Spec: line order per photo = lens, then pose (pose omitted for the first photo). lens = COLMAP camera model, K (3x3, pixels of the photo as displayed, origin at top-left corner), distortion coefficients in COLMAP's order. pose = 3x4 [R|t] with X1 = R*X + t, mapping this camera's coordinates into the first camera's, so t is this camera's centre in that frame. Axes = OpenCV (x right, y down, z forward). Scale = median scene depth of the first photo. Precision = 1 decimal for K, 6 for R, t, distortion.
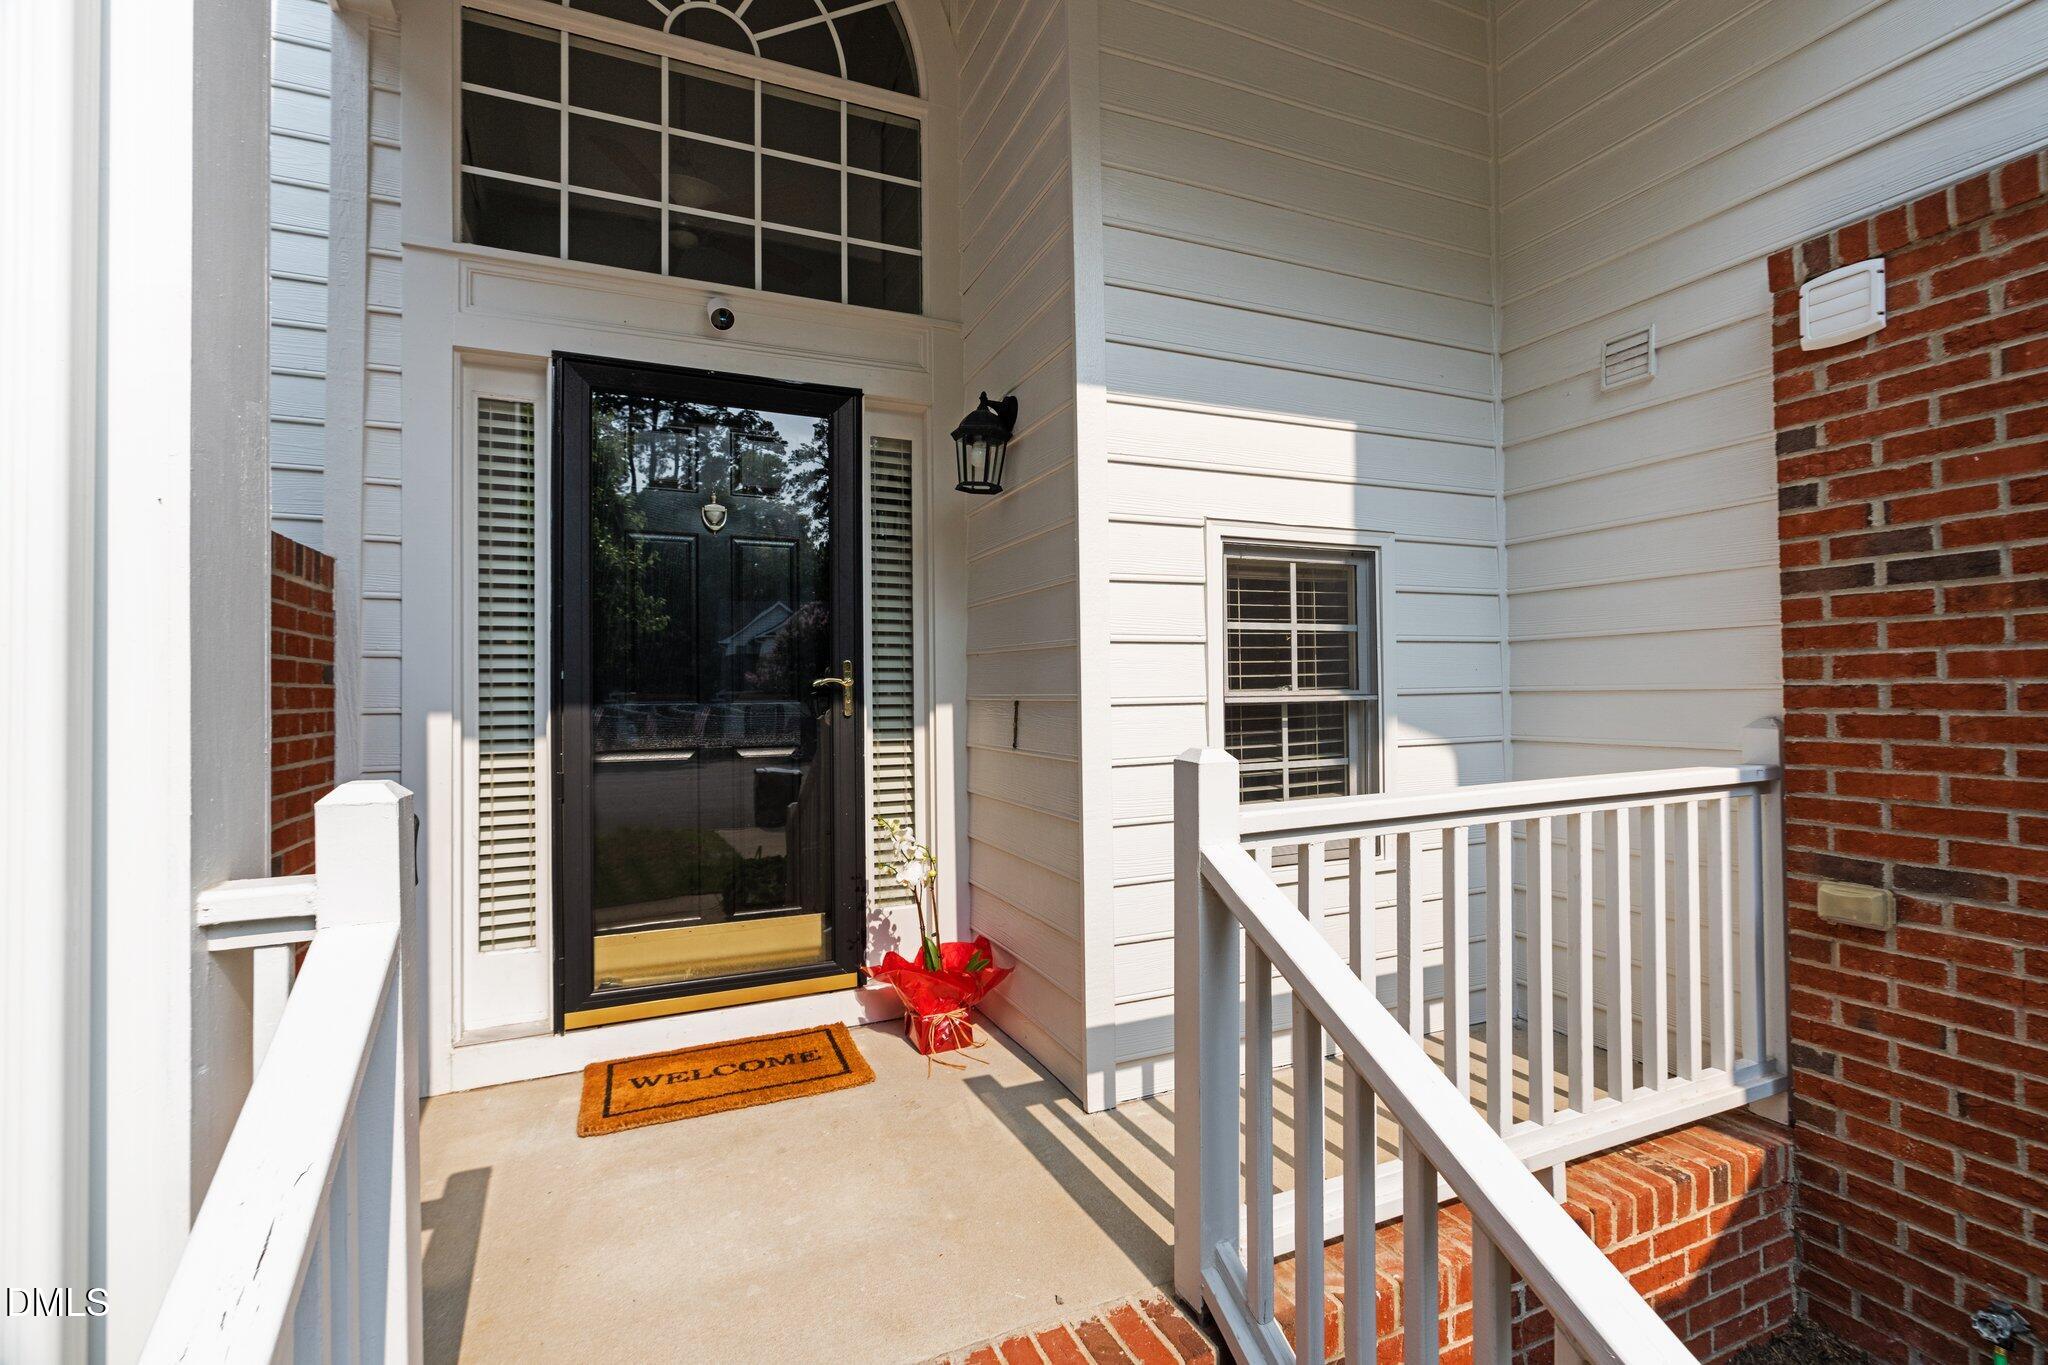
lens RADIAL K [[910.6, 0, 1024.0], [0, 910.6, 682.5], [0, 0, 1]] dist [-0.011609, -0.000076]
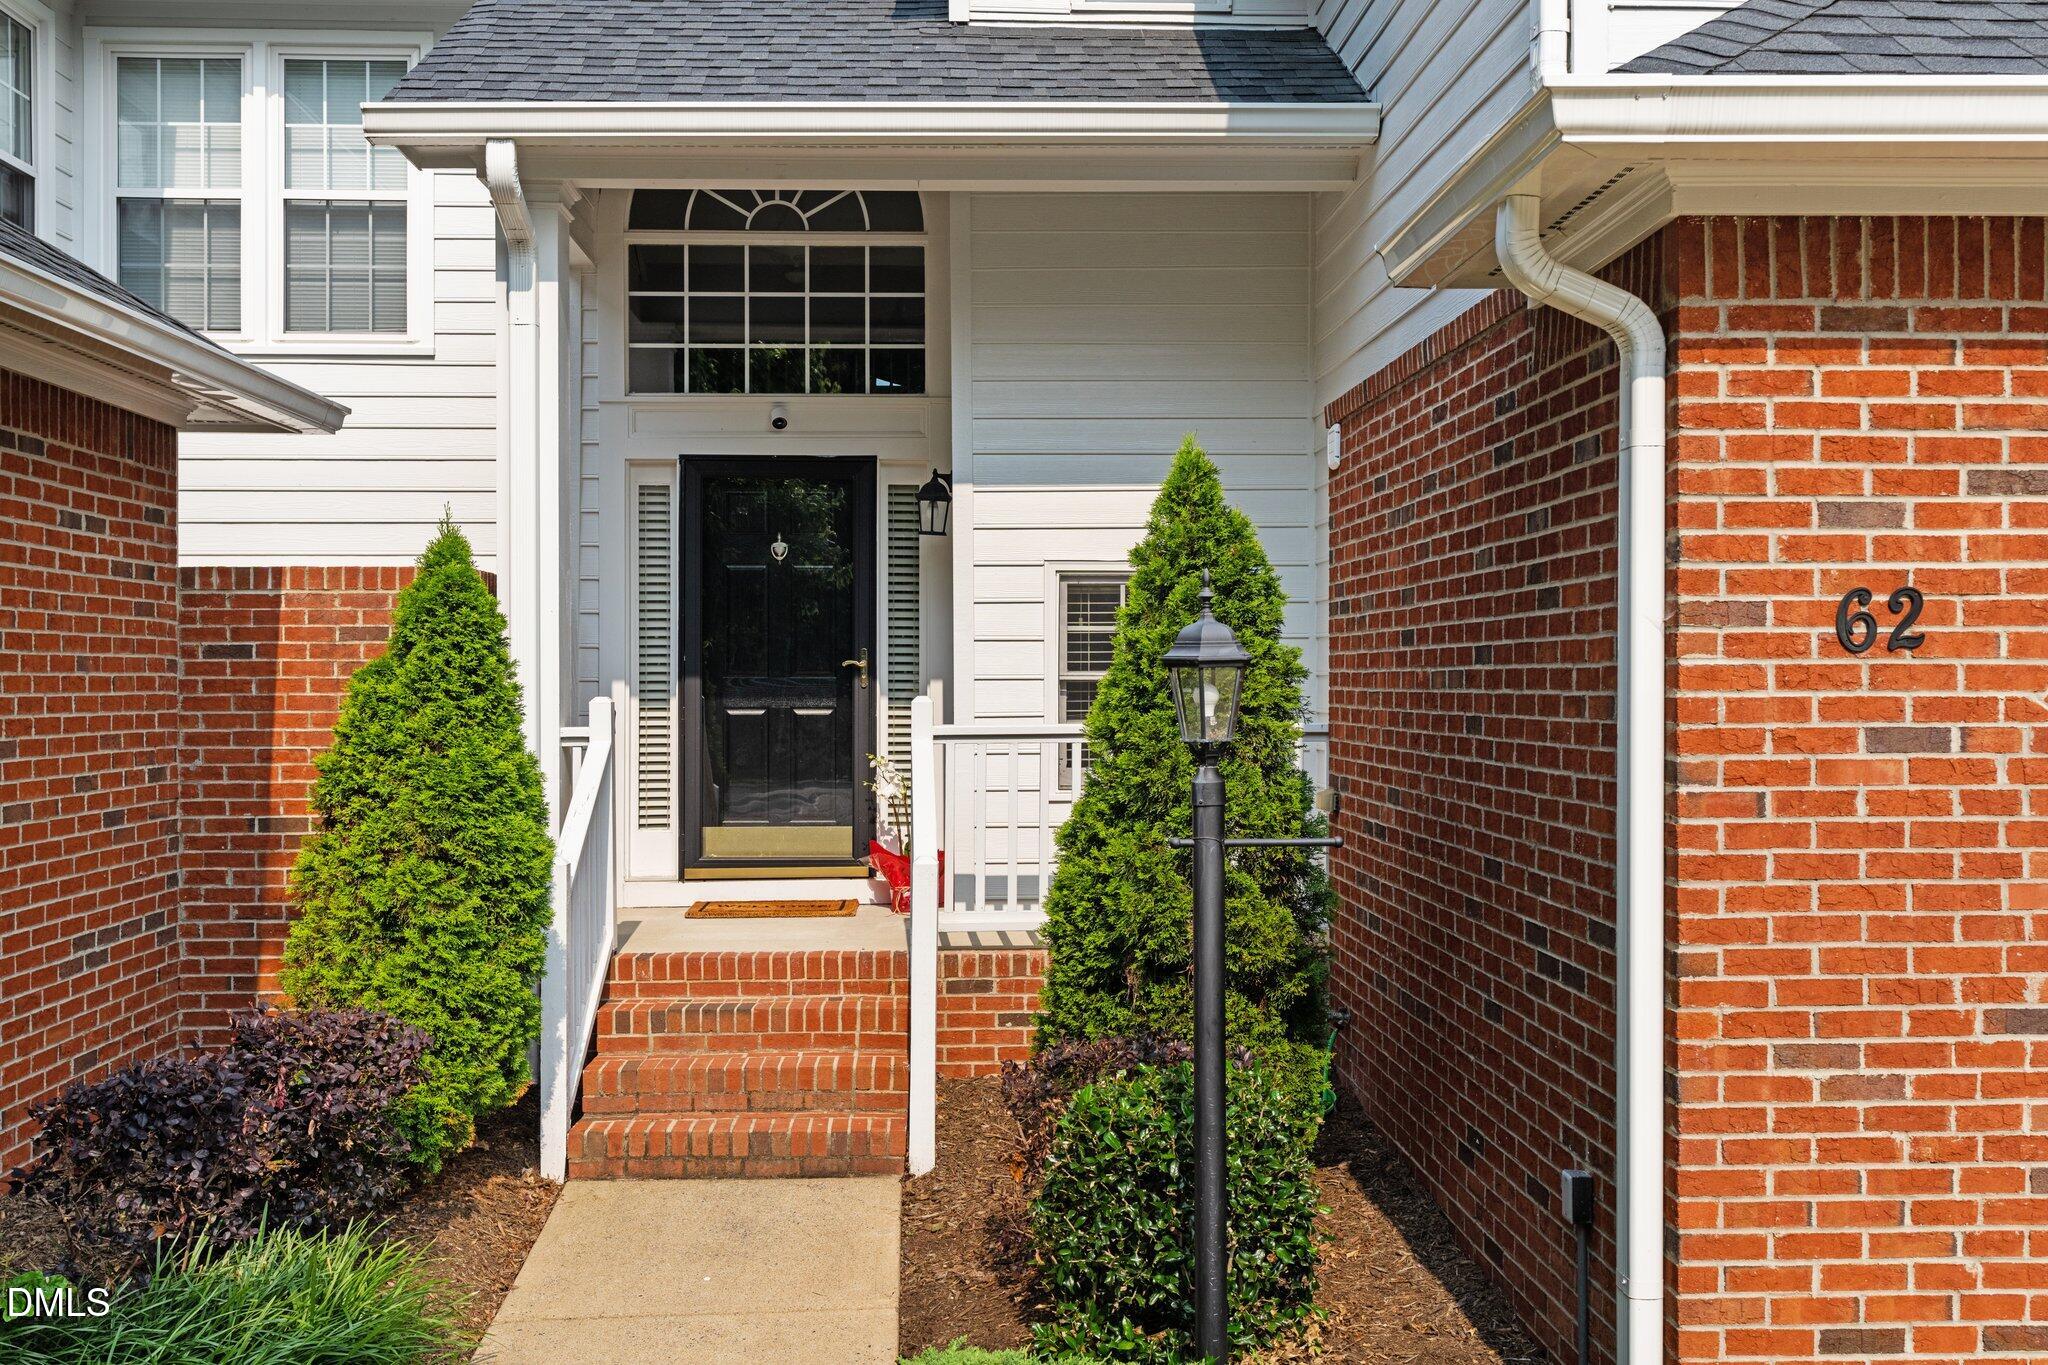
lens RADIAL K [[2038.4, 0, 1024.0], [0, 2038.4, 682.5], [0, 0, 1]] dist [0.011110, 0.007973]
pose [[0.933427, 0.009455, -0.358644, 1.314521], [-0.004043, 0.999866, 0.015839, -0.024596], [0.358746, -0.013335, 0.933340, -2.101200]]
